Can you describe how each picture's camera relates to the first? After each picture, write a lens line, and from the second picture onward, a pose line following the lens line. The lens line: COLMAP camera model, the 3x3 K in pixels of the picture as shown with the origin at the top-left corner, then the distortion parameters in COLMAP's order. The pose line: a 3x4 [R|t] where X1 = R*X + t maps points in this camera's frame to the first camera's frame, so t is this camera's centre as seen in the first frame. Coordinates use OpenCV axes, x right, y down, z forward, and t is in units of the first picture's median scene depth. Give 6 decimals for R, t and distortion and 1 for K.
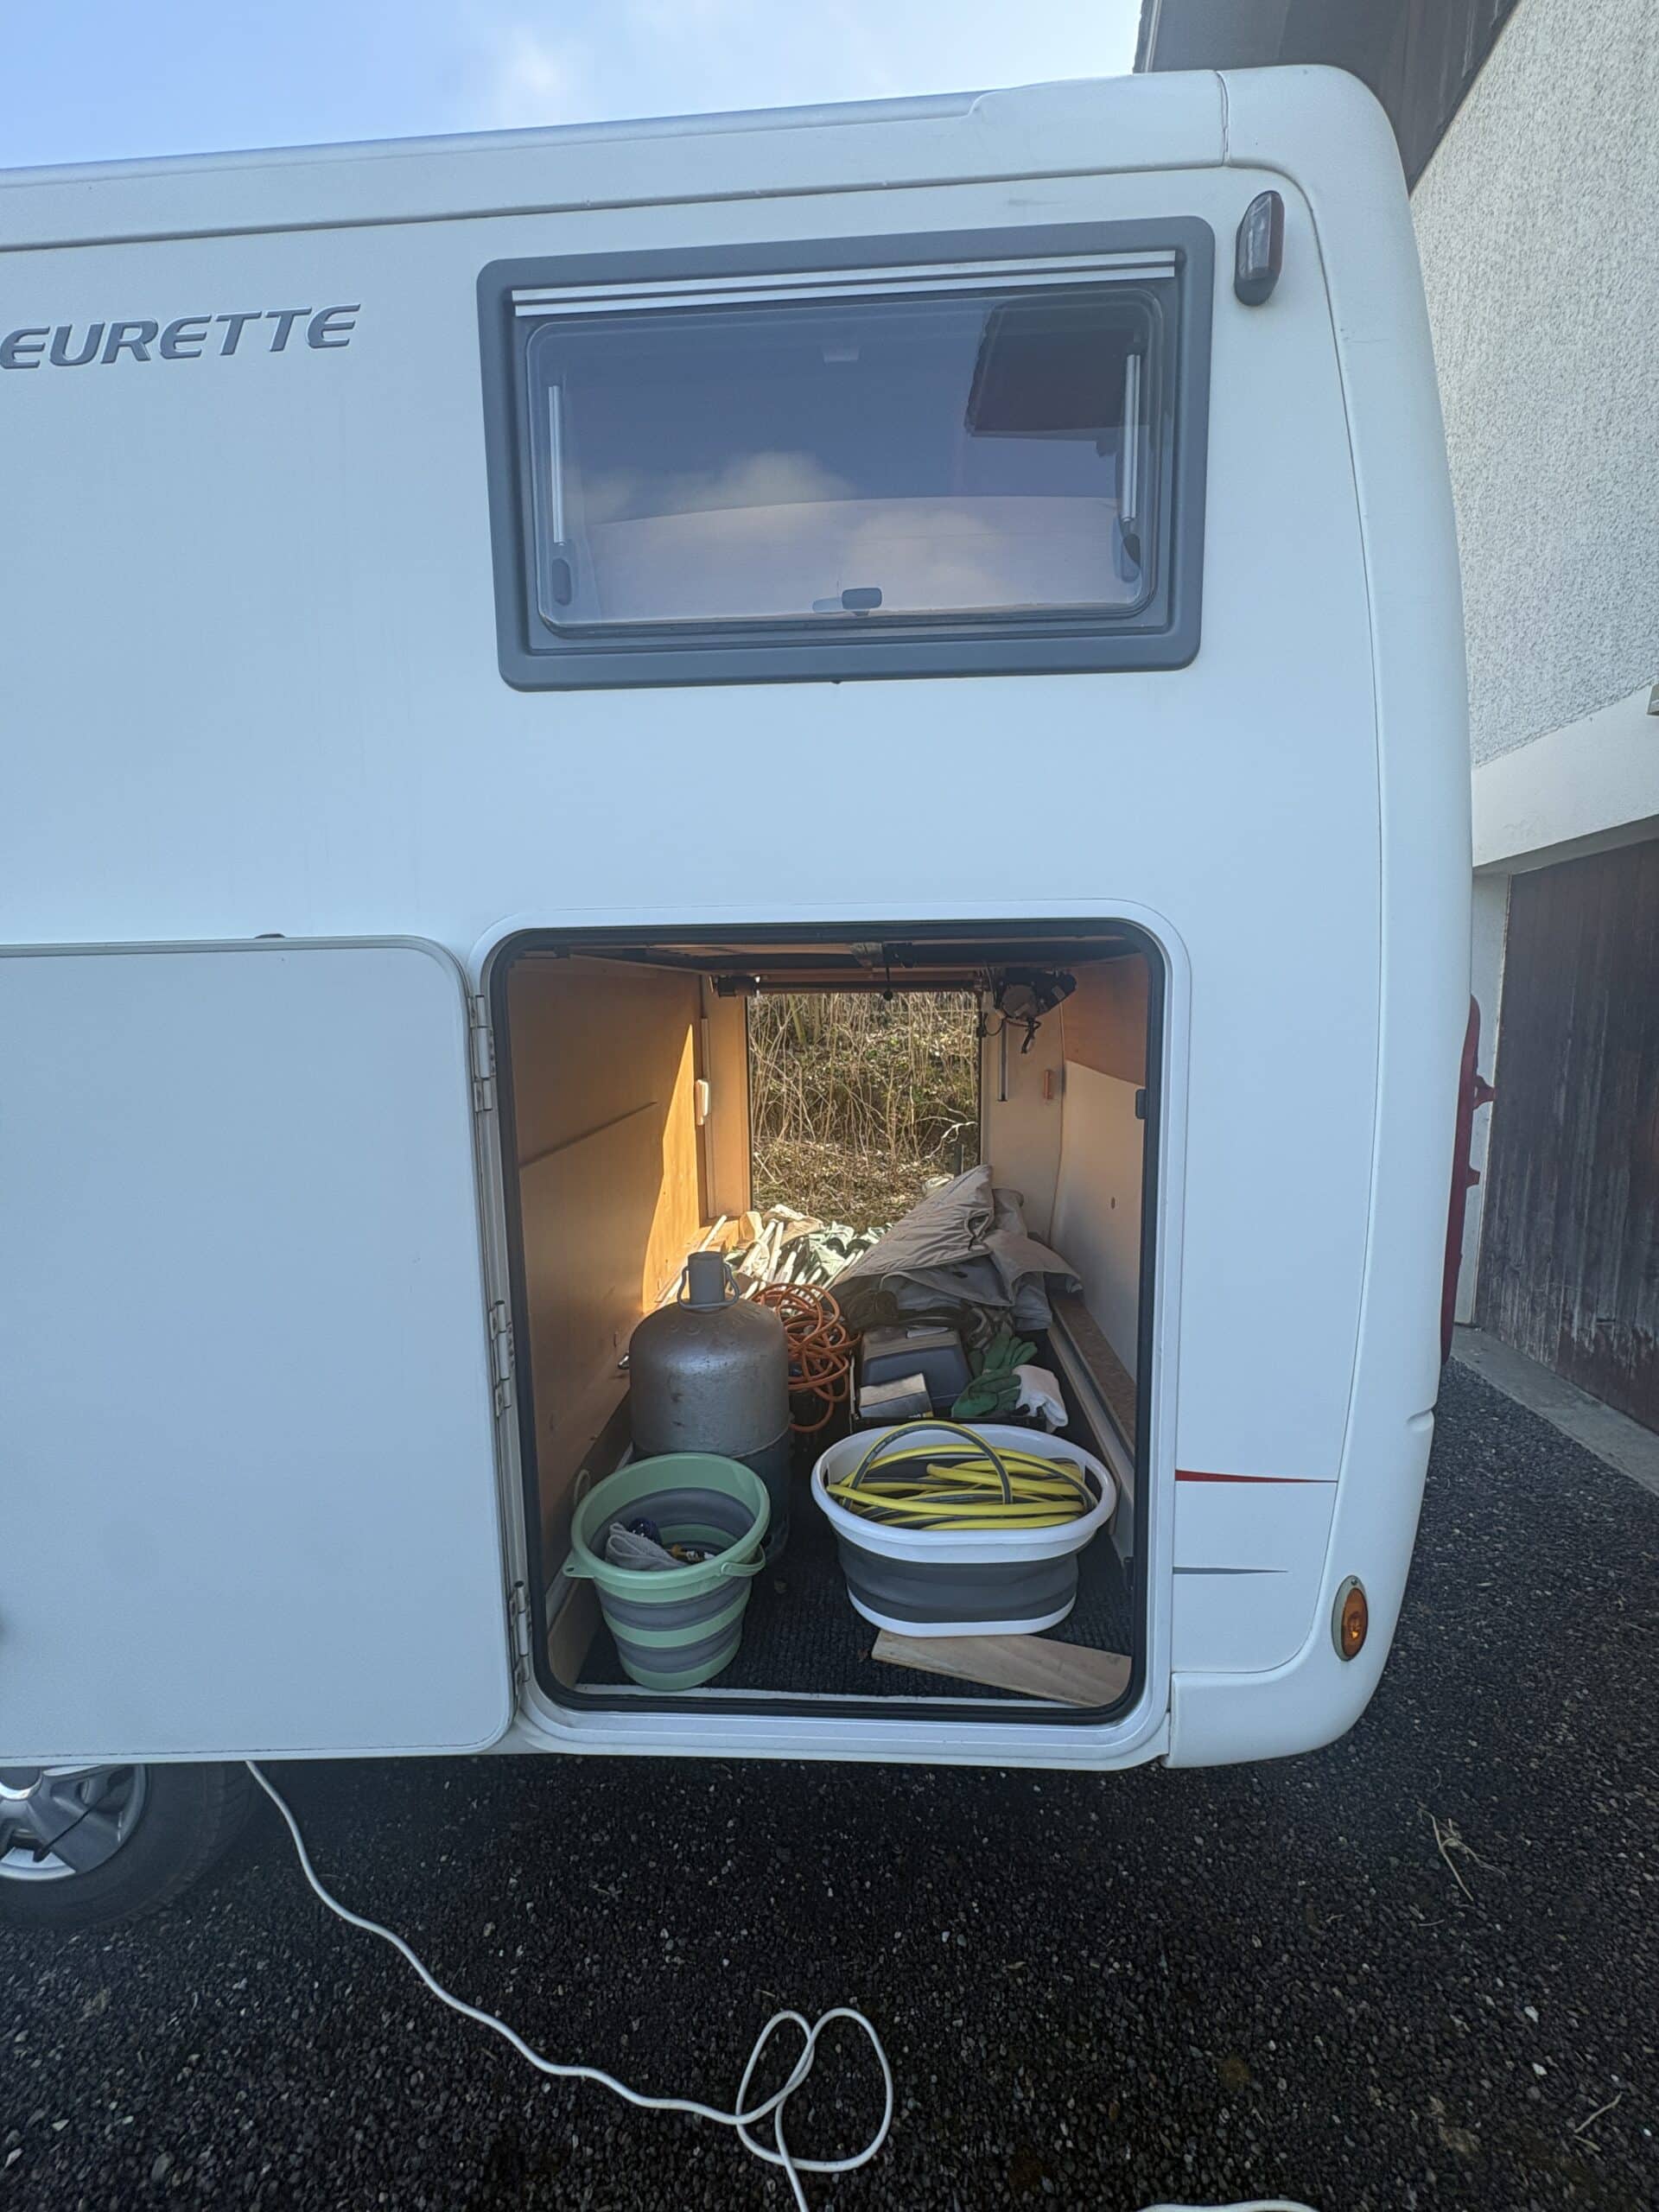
lens RADIAL K [[882.9, 0, 830.7], [0, 882.9, 1108.8], [0, 0, 1]] dist [0.002394, -0.000442]
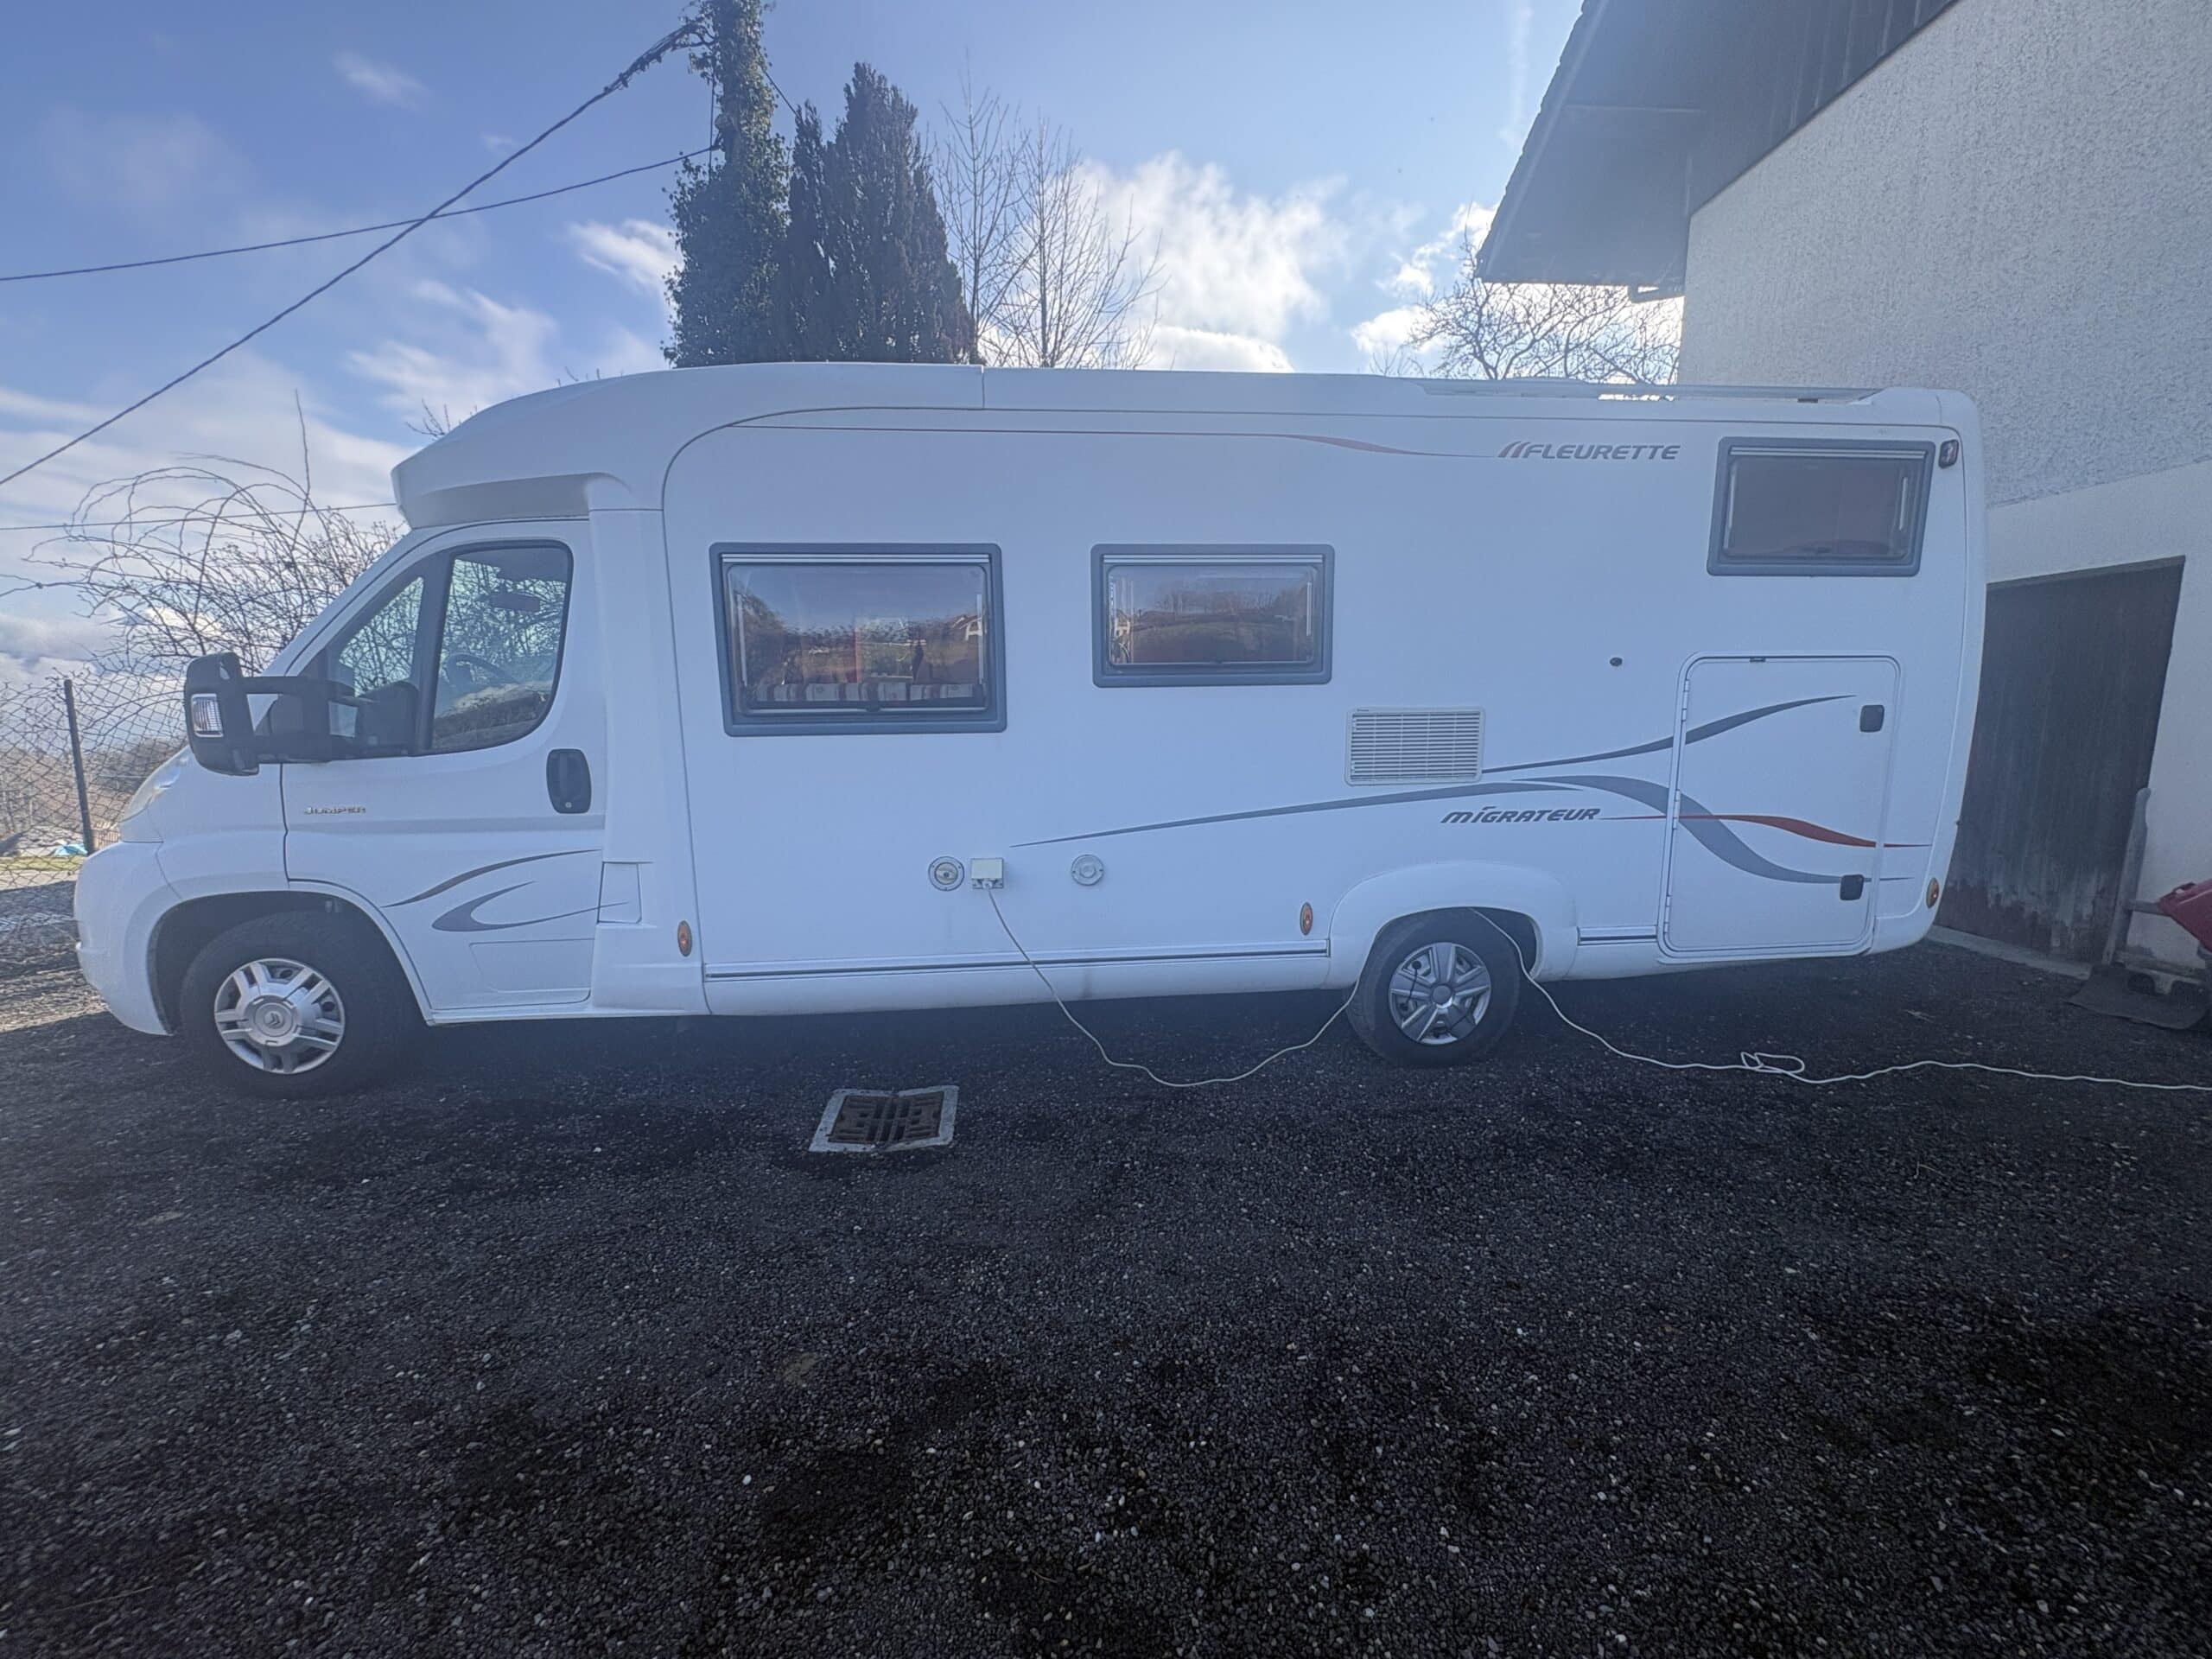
lens RADIAL K [[882.9, 0, 1106.7], [0, 882.9, 826.1], [0, 0, 1]] dist [0.002394, -0.000442]
pose [[0.987234, -0.017022, 0.158362, -2.804365], [0.011850, 0.999367, 0.033550, 0.232308], [-0.158833, -0.031245, 0.986811, -1.592505]]
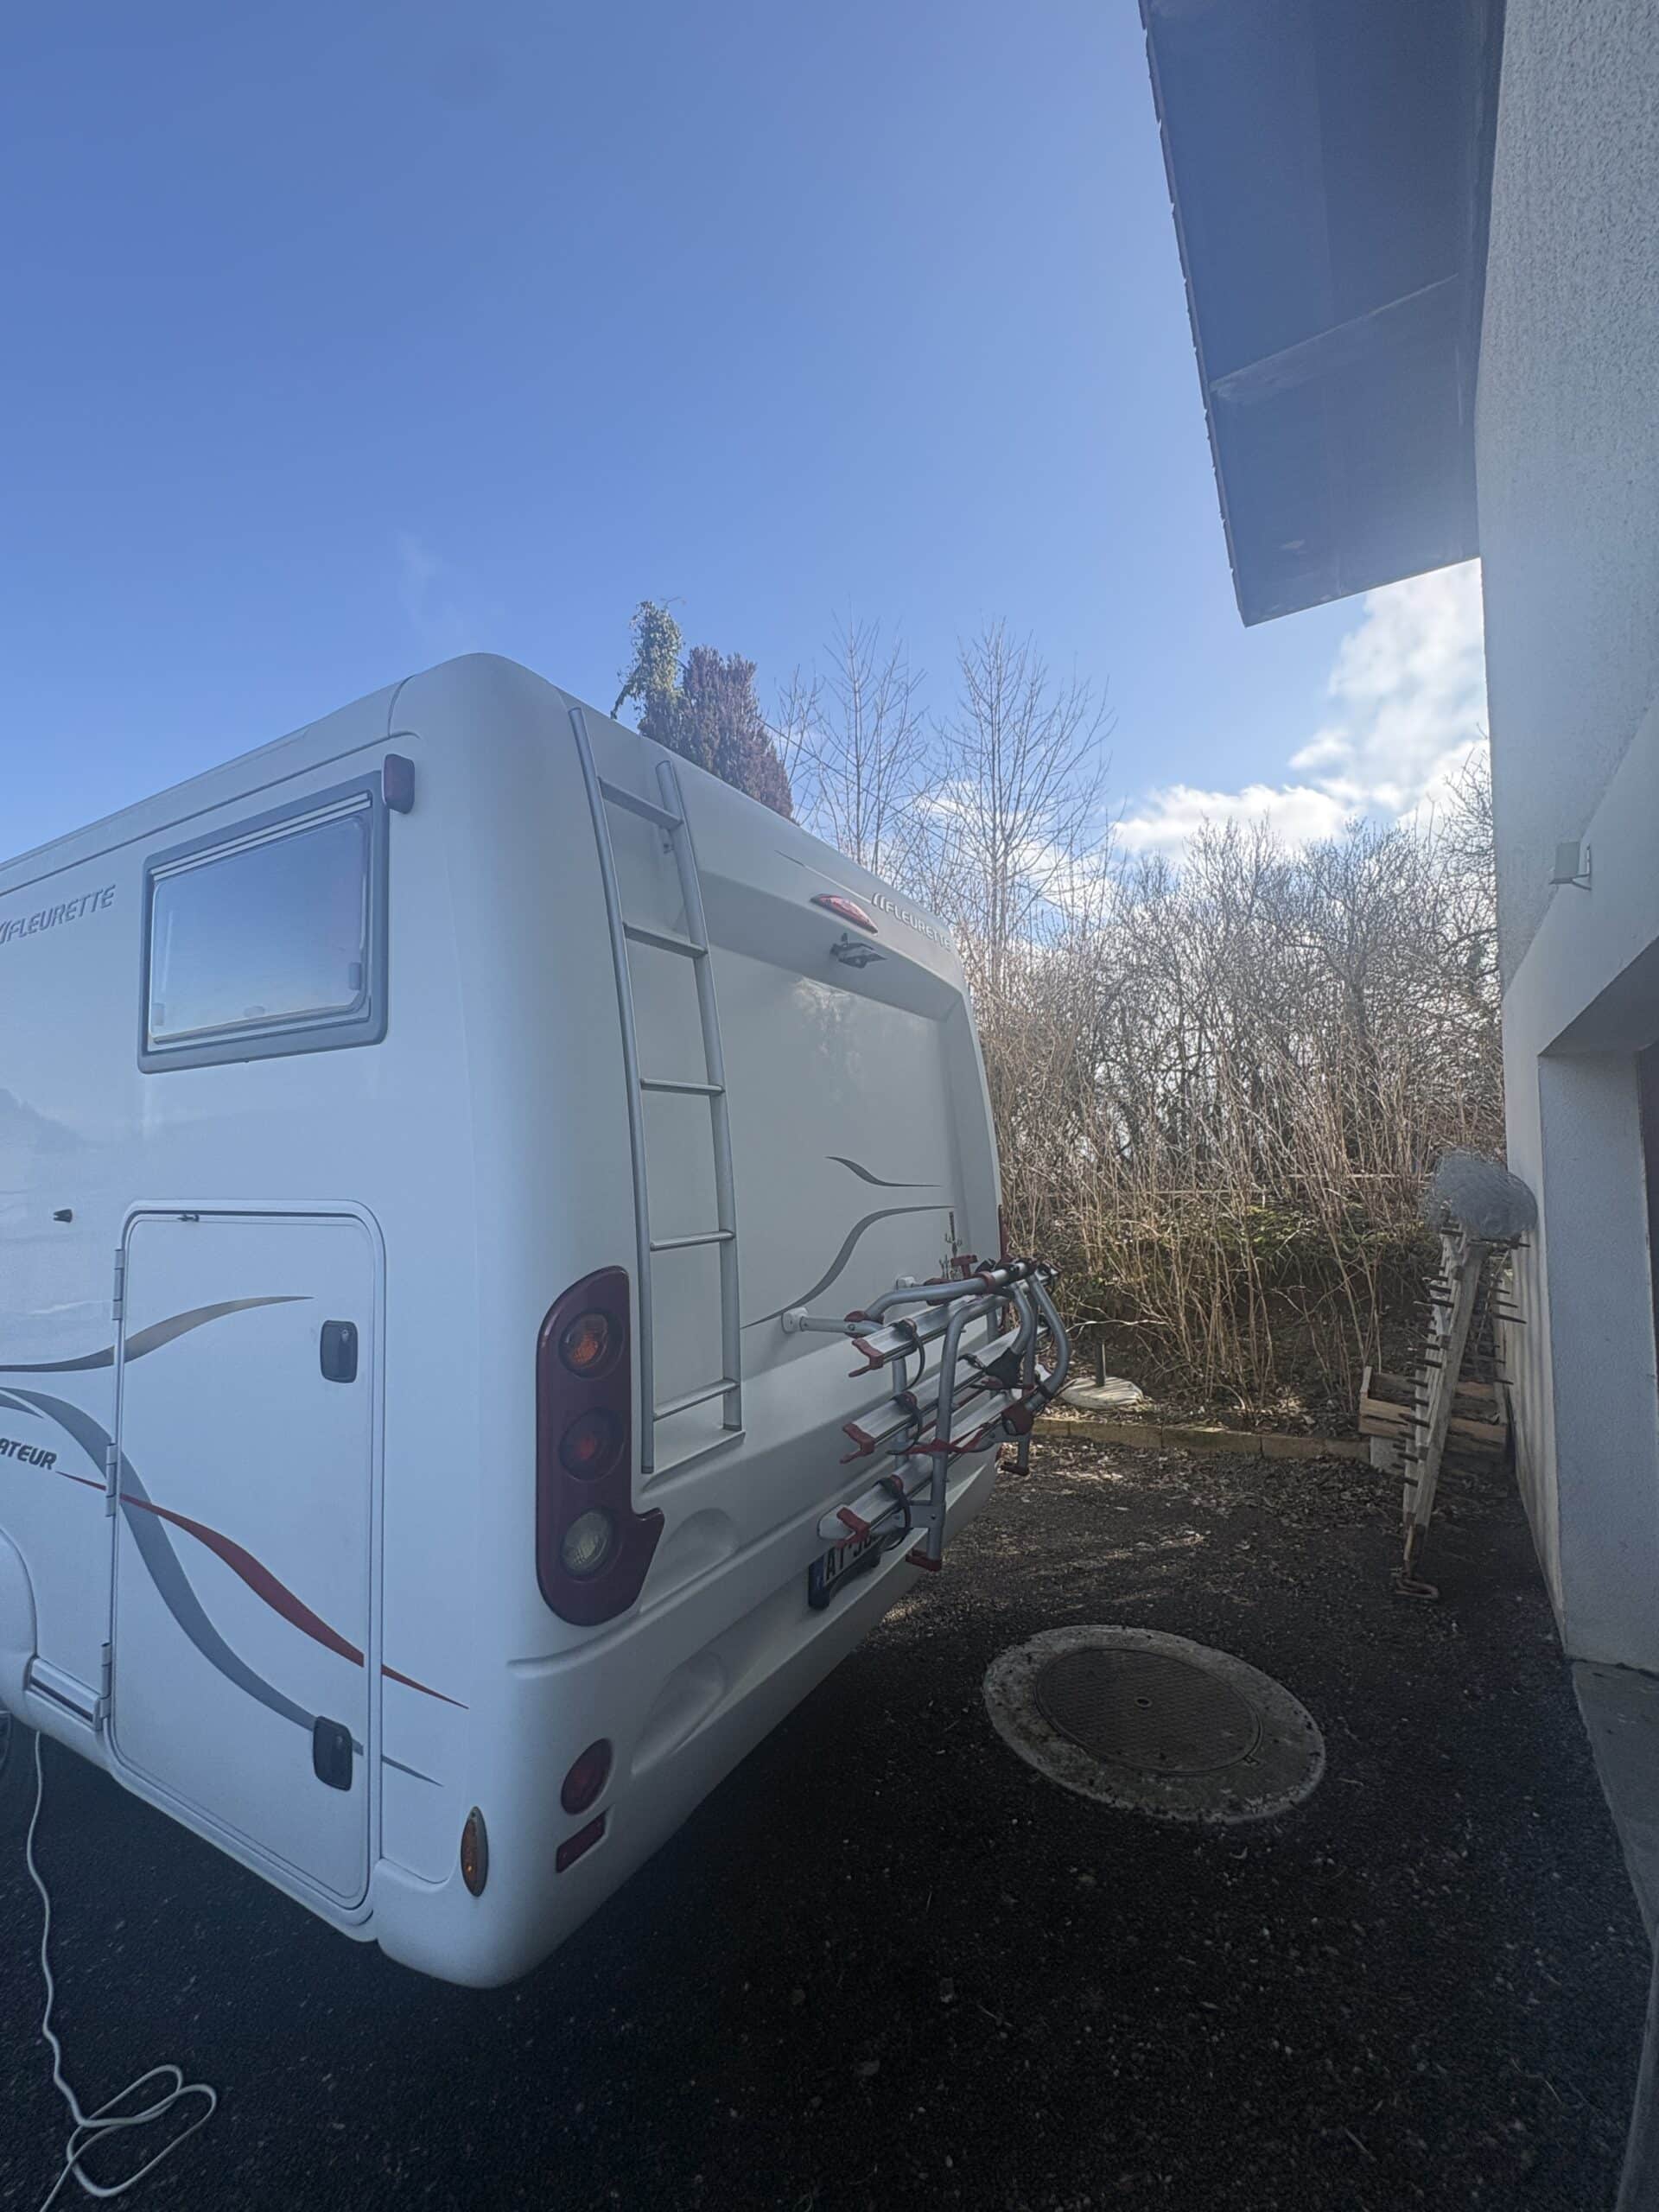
lens RADIAL K [[882.9, 0, 828.7], [0, 882.9, 1110.9], [0, 0, 1]] dist [0.002394, -0.000442]
pose [[0.898114, -0.031036, -0.438666, 1.592897], [-0.046514, 0.985207, -0.164935, -0.179814], [0.437296, 0.168534, 0.883385, 0.071244]]
